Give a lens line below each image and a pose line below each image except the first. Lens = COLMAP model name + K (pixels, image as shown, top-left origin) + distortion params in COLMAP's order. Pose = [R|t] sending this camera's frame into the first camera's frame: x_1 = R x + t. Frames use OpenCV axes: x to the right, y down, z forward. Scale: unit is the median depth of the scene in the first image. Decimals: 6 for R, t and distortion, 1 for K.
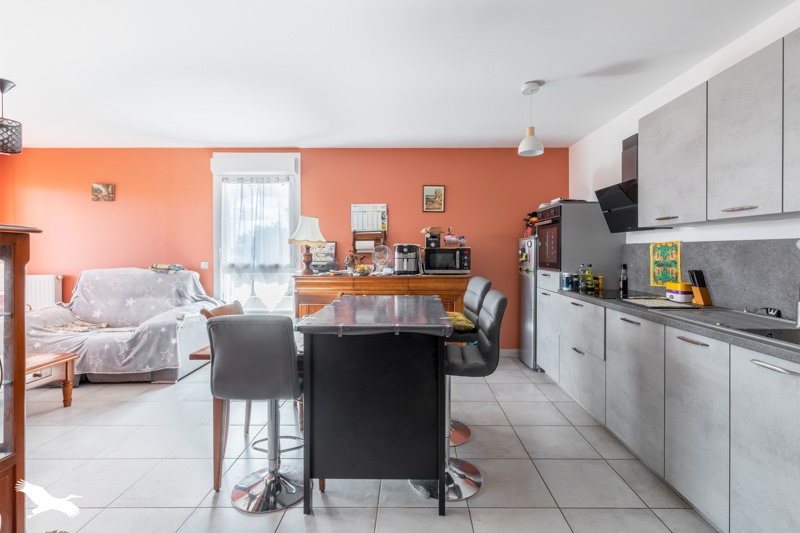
lens RADIAL K [[382.1, 0, 412.1], [0, 382.1, 253.1], [0, 0, 1]] dist [0.003230, 0.000403]
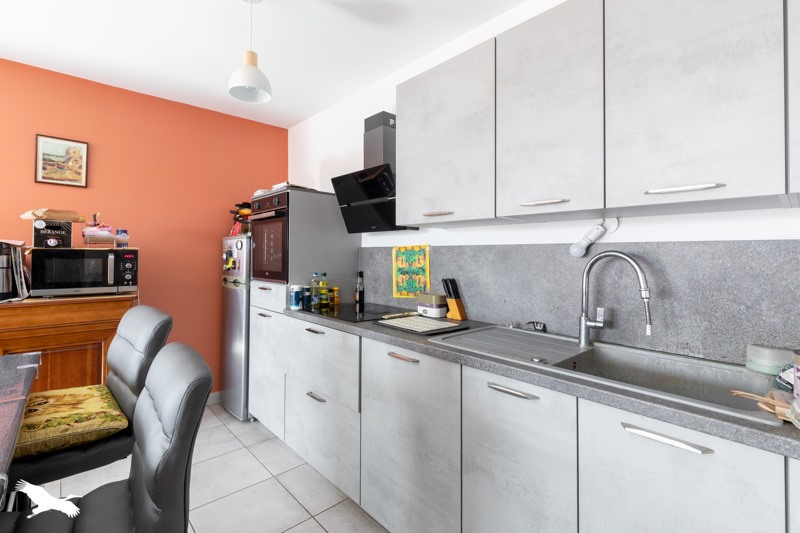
lens RADIAL K [[382.1, 0, 412.1], [0, 382.1, 253.1], [0, 0, 1]] dist [0.003230, 0.000403]
pose [[0.734284, 0.009035, 0.678782, 0.074328], [-0.002900, 0.999944, -0.010173, -0.003197], [-0.678836, 0.005502, 0.734269, 0.322494]]
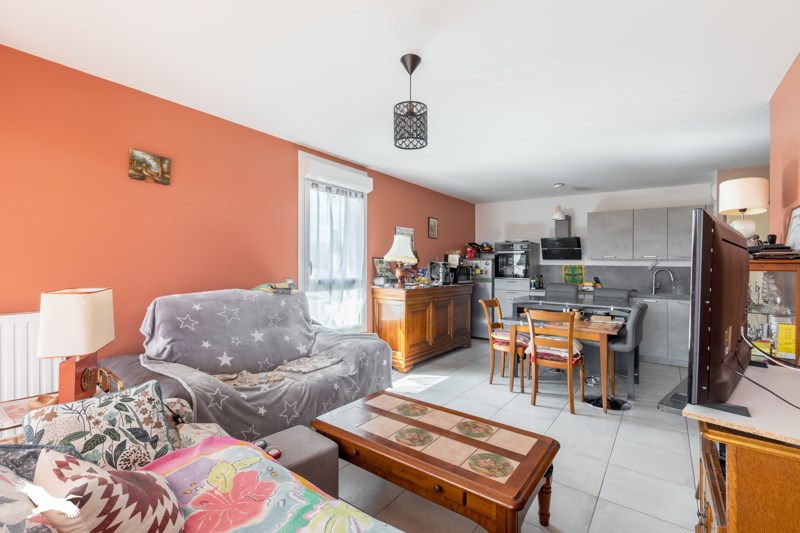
lens RADIAL K [[360.1, 0, 400.0], [0, 360.1, 266.5], [0, 0, 1]] dist [0.000790, 0.000077]
pose [[0.594978, 0.005997, 0.803720, -1.448096], [-0.010336, 0.999947, 0.000191, -0.009085], [-0.803675, -0.008421, 0.595008, 0.478461]]
